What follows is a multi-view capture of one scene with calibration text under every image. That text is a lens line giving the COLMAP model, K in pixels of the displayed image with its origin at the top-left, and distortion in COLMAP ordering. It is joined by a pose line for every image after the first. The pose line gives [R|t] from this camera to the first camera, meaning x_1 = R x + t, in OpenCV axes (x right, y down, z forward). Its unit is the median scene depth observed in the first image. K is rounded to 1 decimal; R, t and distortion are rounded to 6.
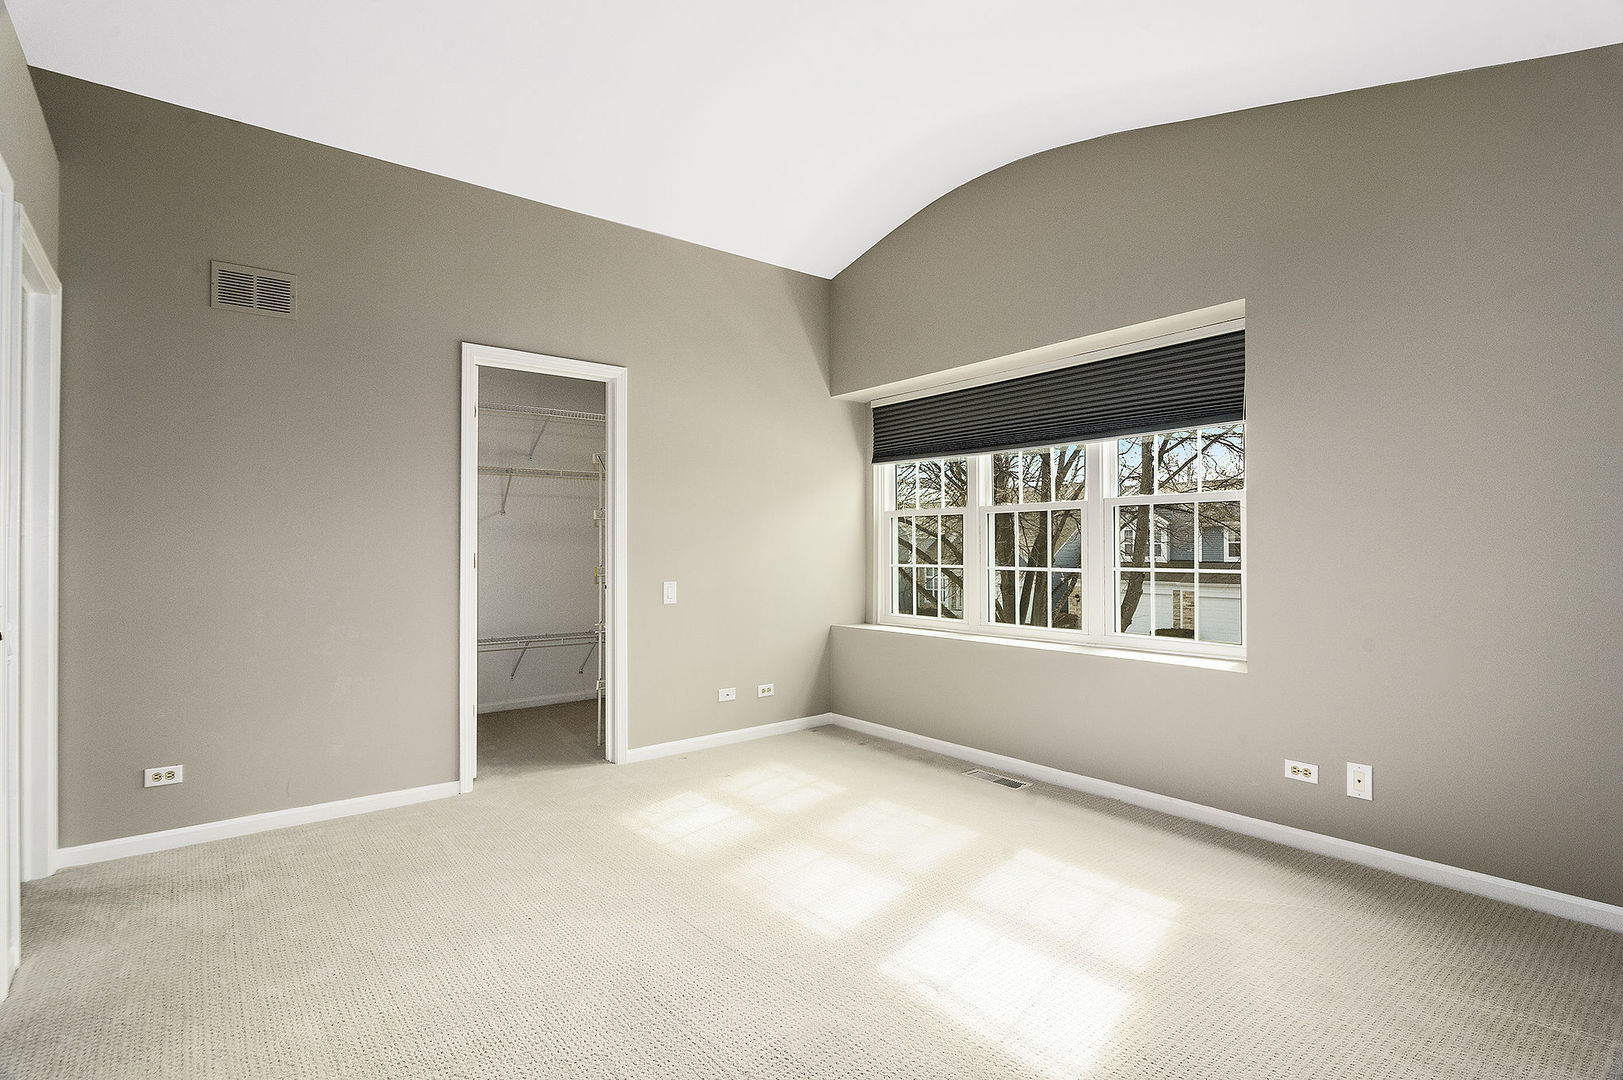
lens RADIAL K [[779.9, 0, 811.5], [0, 779.9, 540.0], [0, 0, 1]] dist [-0.002720, -0.000211]
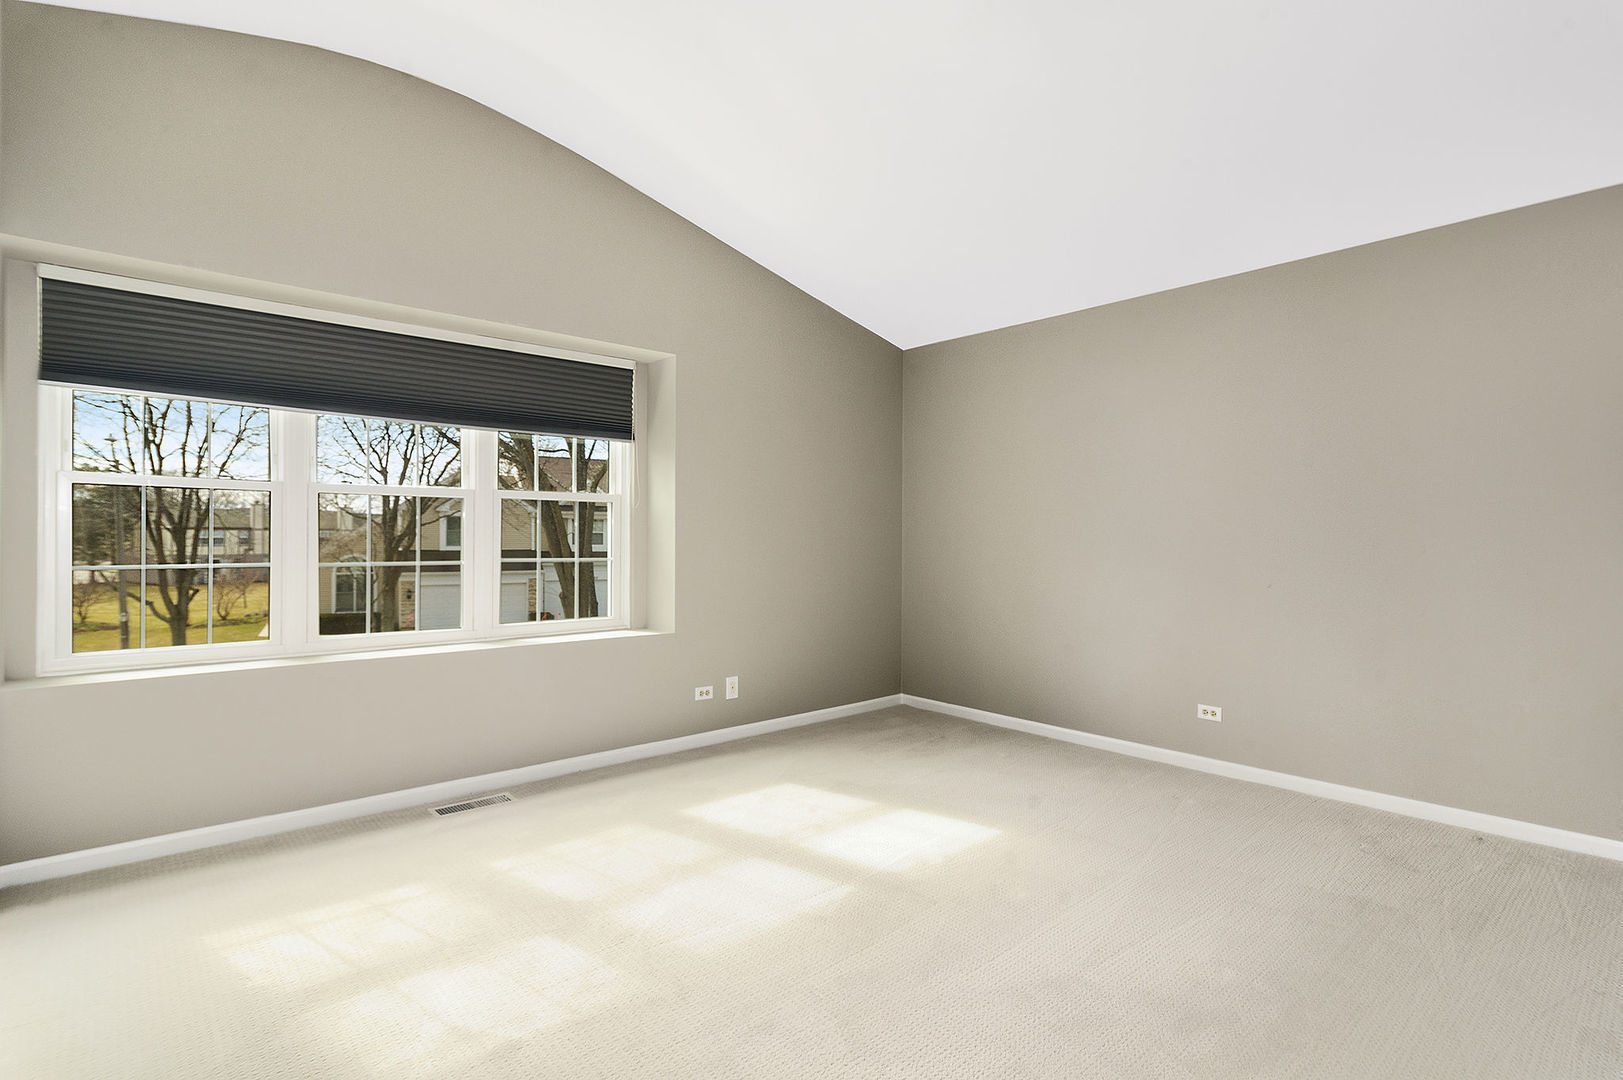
lens RADIAL K [[779.9, 0, 811.5], [0, 779.9, 540.0], [0, 0, 1]] dist [-0.002720, -0.000211]
pose [[-0.038891, 0.000260, 0.999243, -0.638488], [-0.015625, 0.999878, -0.000868, 0.005764], [-0.999121, -0.015647, -0.038882, 0.651111]]
